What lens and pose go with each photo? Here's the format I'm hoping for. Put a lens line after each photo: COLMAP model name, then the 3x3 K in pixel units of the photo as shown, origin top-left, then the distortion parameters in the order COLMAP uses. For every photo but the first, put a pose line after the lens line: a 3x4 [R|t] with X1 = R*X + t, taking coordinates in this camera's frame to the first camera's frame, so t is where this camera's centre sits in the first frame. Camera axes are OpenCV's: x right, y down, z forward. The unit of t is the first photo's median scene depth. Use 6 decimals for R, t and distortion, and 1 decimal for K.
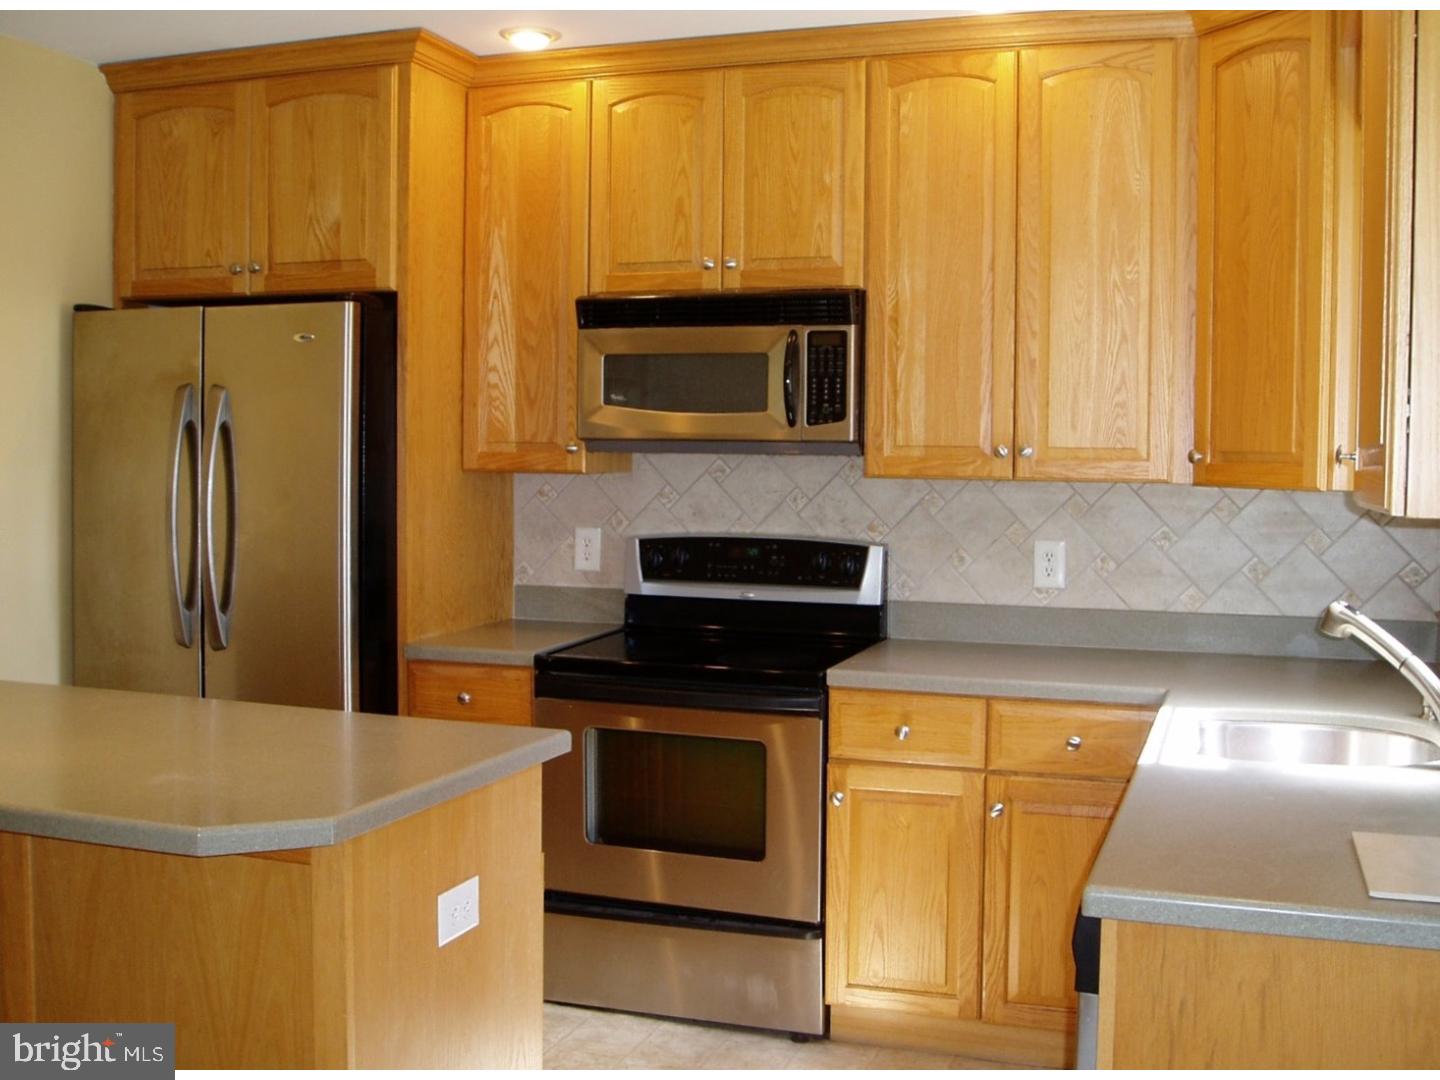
lens RADIAL K [[1471.8, 0, 753.6], [0, 1471.8, 538.1], [0, 0, 1]] dist [-0.155389, 0.120059]
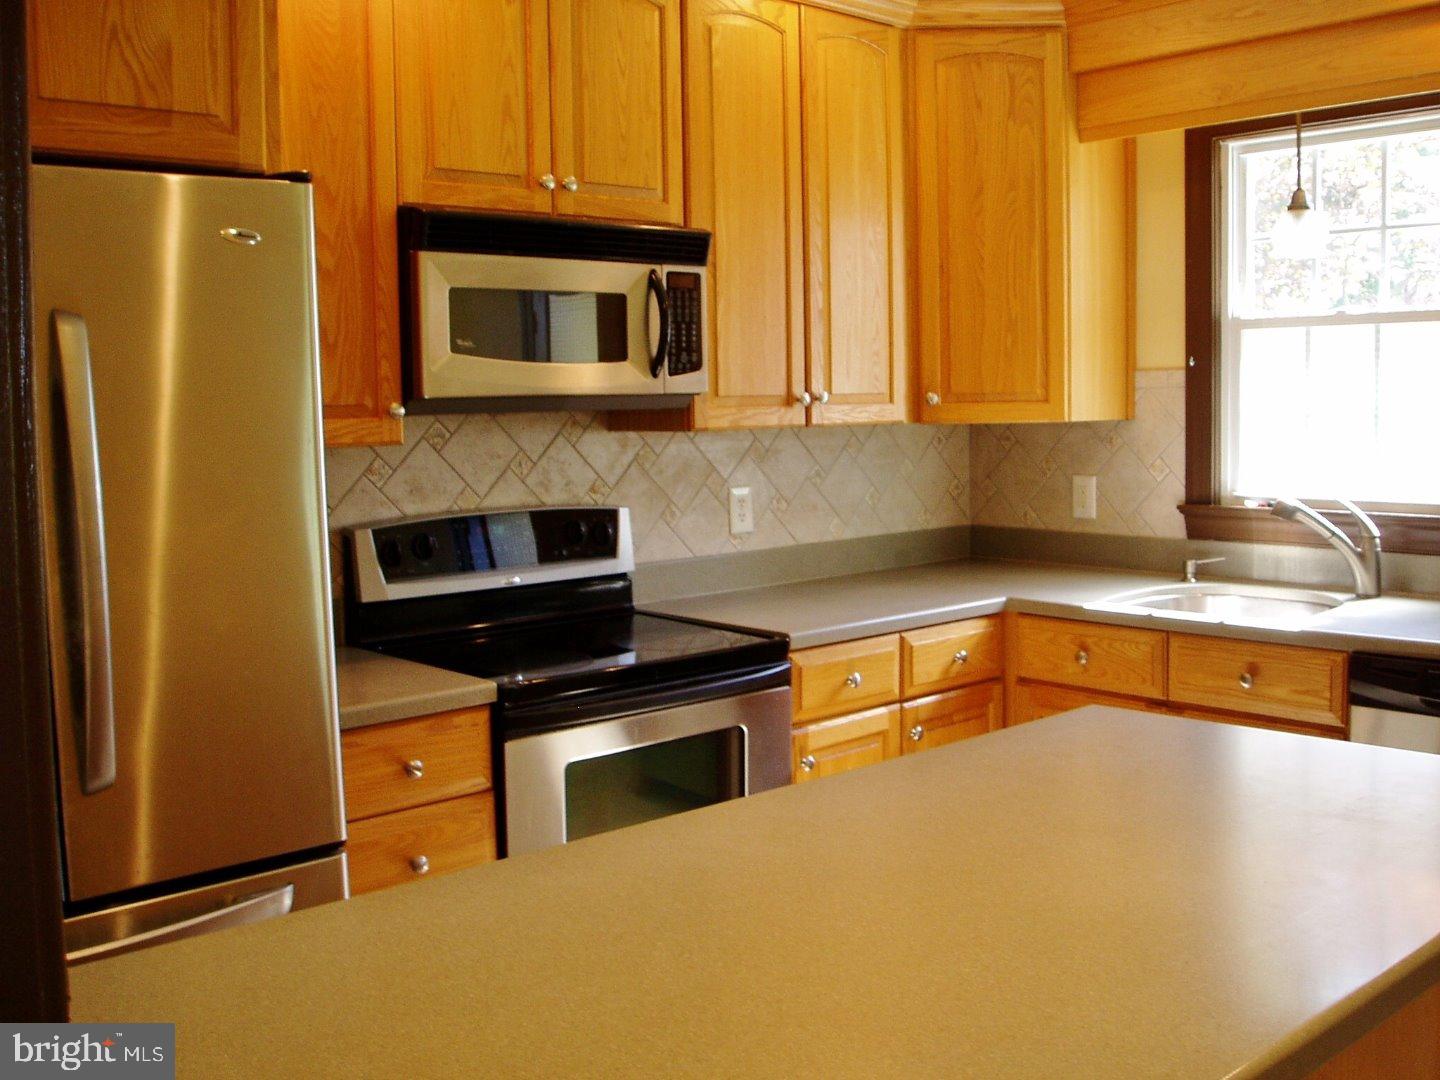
lens RADIAL K [[1471.8, 0, 753.6], [0, 1471.8, 538.1], [0, 0, 1]] dist [-0.155389, 0.120059]
pose [[0.482285, -0.103334, 0.869899, -0.697975], [0.077722, 0.994150, 0.075004, -0.039540], [-0.872560, 0.031437, 0.487494, 0.496525]]
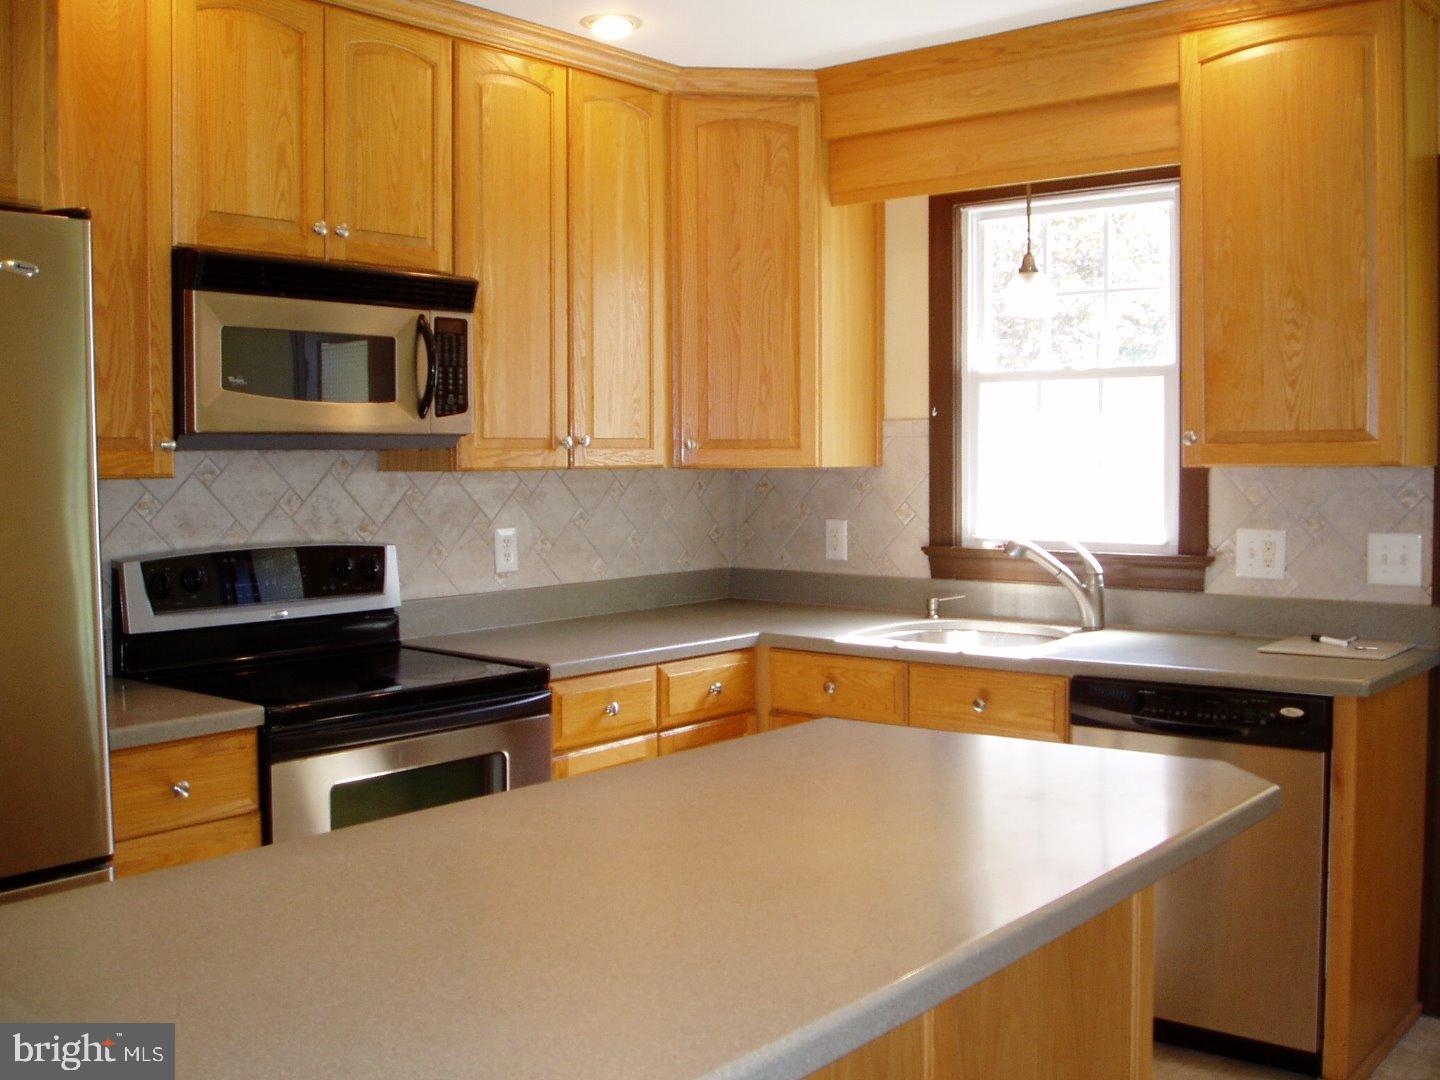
lens RADIAL K [[1471.8, 0, 753.6], [0, 1471.8, 538.1], [0, 0, 1]] dist [-0.155389, 0.120059]
pose [[0.345315, -0.066666, 0.936116, -0.735649], [0.065883, 0.996735, 0.046680, -0.028495], [-0.936171, 0.045555, 0.348580, 0.467469]]
